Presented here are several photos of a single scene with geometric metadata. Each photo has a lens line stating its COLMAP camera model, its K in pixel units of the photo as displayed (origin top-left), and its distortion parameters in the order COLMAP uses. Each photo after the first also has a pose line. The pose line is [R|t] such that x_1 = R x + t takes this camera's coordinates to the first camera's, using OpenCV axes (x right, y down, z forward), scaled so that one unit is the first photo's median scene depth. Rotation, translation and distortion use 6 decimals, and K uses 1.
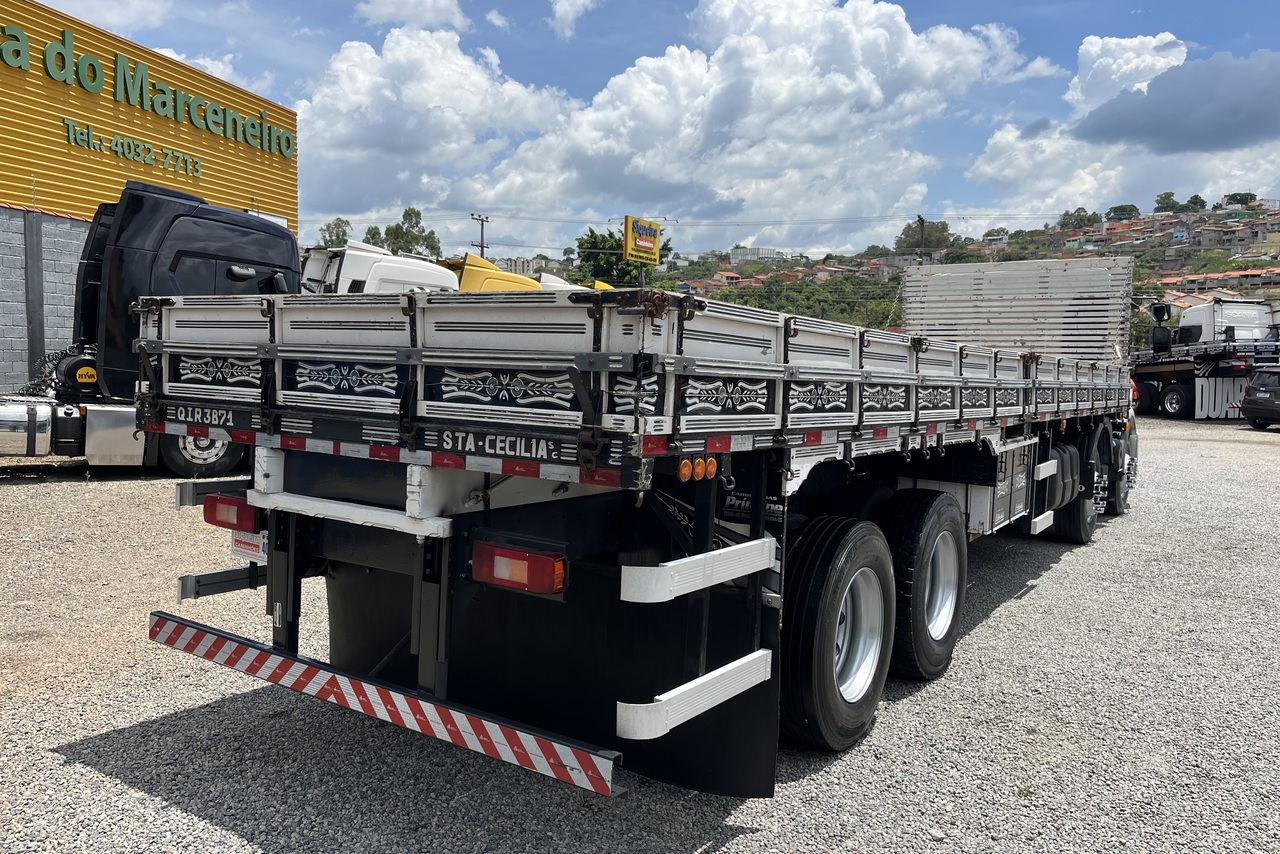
lens RADIAL K [[990.9, 0, 635.4], [0, 990.9, 424.9], [0, 0, 1]] dist [0.052614, -0.079812]
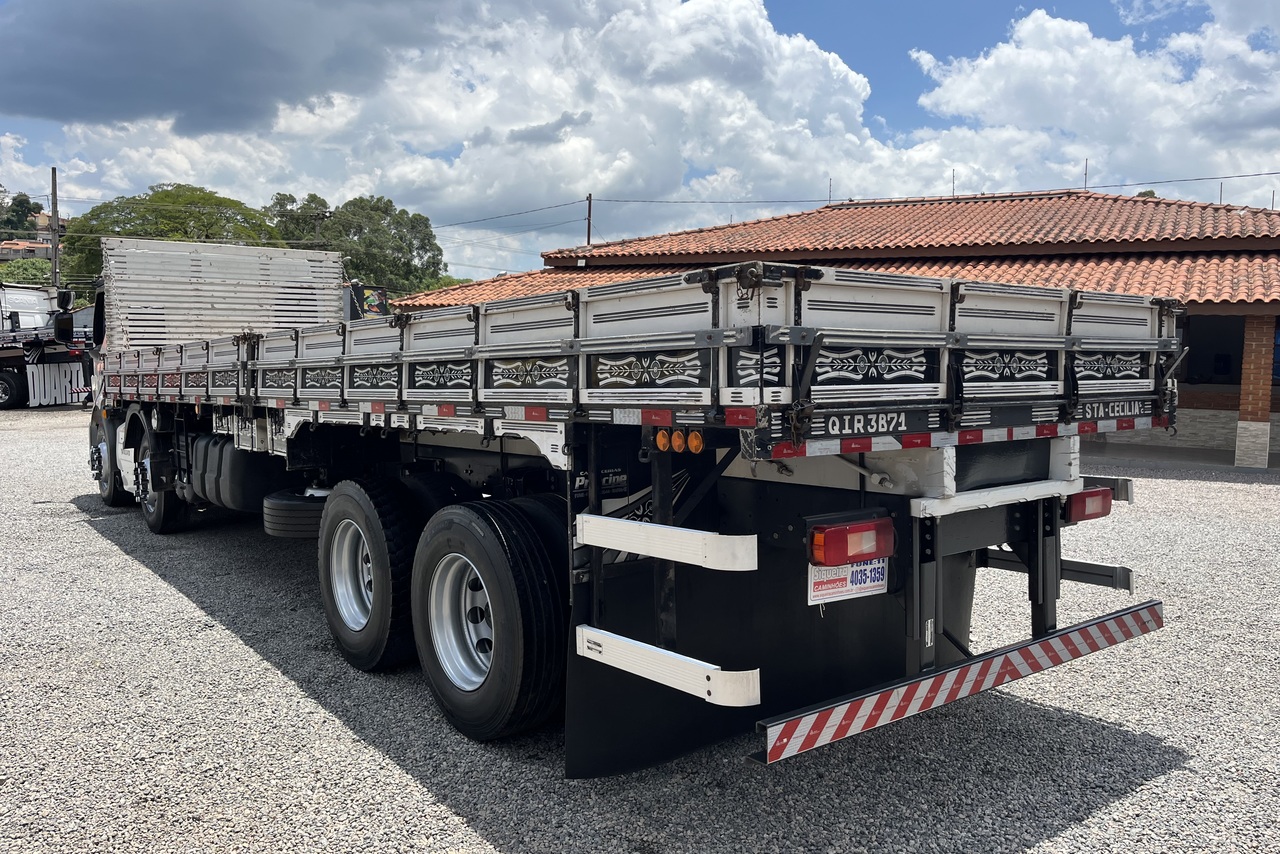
lens RADIAL K [[990.9, 0, 643.2], [0, 990.9, 422.5], [0, 0, 1]] dist [0.052614, -0.079812]
pose [[0.286388, -0.084995, 0.954336, -1.206258], [0.073515, 0.995070, 0.066562, -0.073644], [-0.955289, 0.051096, 0.291225, 0.921470]]
